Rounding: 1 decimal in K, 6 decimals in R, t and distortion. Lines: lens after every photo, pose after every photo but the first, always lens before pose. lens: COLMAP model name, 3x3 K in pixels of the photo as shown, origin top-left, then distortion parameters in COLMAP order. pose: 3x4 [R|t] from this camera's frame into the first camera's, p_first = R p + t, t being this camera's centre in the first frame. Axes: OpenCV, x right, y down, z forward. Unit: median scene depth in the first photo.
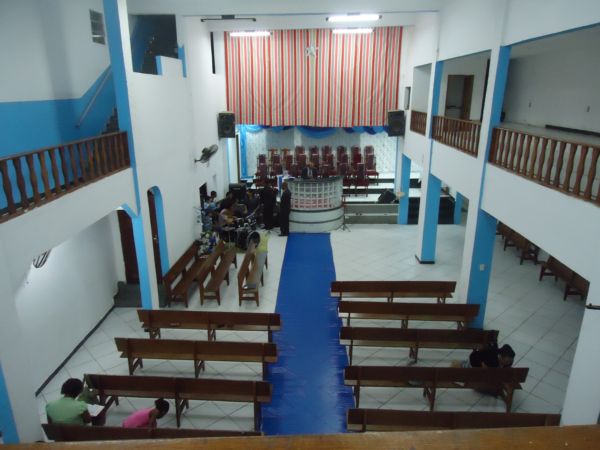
lens RADIAL K [[433.6, 0, 300.0], [0, 433.6, 225.0], [0, 0, 1]] dist [-0.002447, -0.000037]
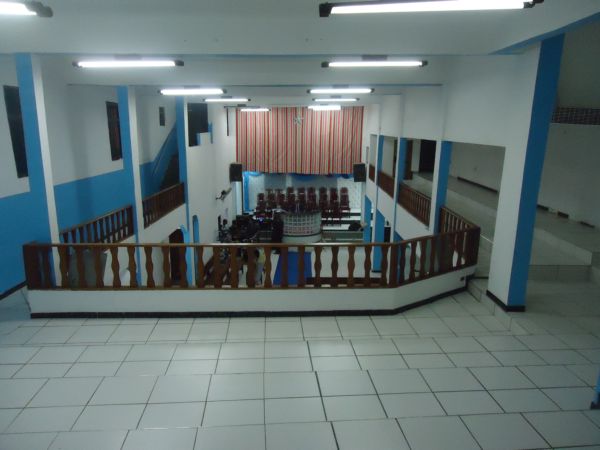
lens RADIAL K [[433.6, 0, 300.0], [0, 433.6, 225.0], [0, 0, 1]] dist [-0.002447, -0.000037]
pose [[0.999875, 0.011203, 0.011184, 0.017950], [-0.010284, 0.996813, -0.079109, 0.039213], [-0.012035, 0.078984, 0.996803, -0.335351]]
